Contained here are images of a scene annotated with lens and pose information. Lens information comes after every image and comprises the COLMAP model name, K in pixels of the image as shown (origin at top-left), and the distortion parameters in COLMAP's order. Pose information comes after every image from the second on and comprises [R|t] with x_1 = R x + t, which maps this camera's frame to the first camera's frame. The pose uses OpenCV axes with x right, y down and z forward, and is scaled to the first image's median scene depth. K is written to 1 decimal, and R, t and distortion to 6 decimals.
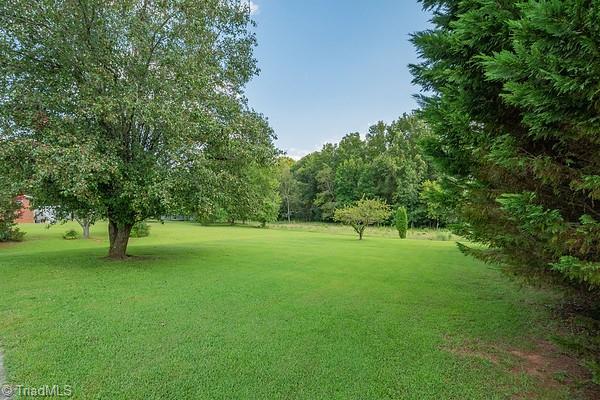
lens RADIAL K [[279.4, 0, 299.0], [0, 279.4, 200.7], [0, 0, 1]] dist [-0.035227, 0.004579]
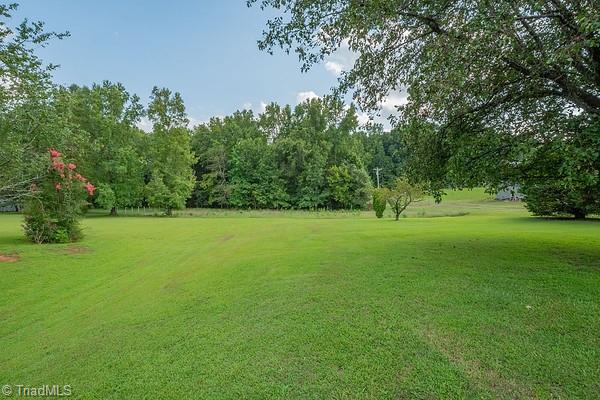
lens RADIAL K [[279.4, 0, 306.0], [0, 279.4, 202.6], [0, 0, 1]] dist [-0.035227, 0.004579]
pose [[0.802215, -0.019699, 0.596710, -0.244340], [-0.016952, 0.998301, 0.055747, 0.009571], [-0.596794, -0.054836, 0.800518, 0.160080]]
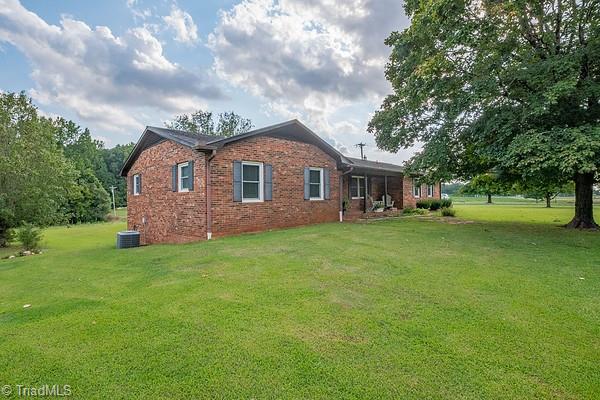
lens RADIAL K [[279.4, 0, 300.3], [0, 279.4, 196.9], [0, 0, 1]] dist [-0.035227, 0.004579]
pose [[-0.035018, 0.012765, 0.999305, -0.658905], [-0.008683, 0.999877, -0.013076, -0.009529], [-0.999349, -0.009134, -0.034903, 0.045171]]
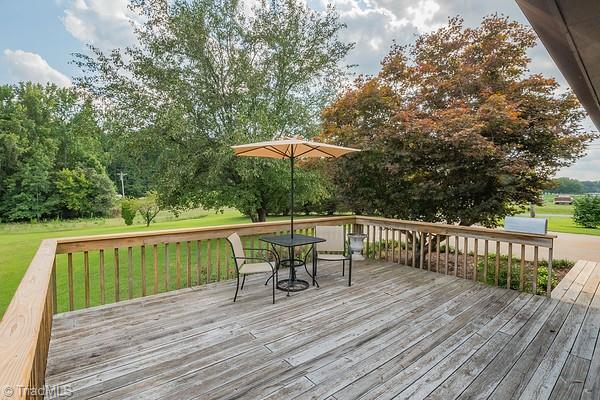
lens RADIAL K [[279.4, 0, 303.7], [0, 279.4, 197.2], [0, 0, 1]] dist [-0.035227, 0.004579]
pose [[0.083965, -0.014690, 0.996360, -0.342824], [-0.018434, 0.999697, 0.016293, -0.006375], [-0.996298, -0.019735, 0.083669, 0.100088]]
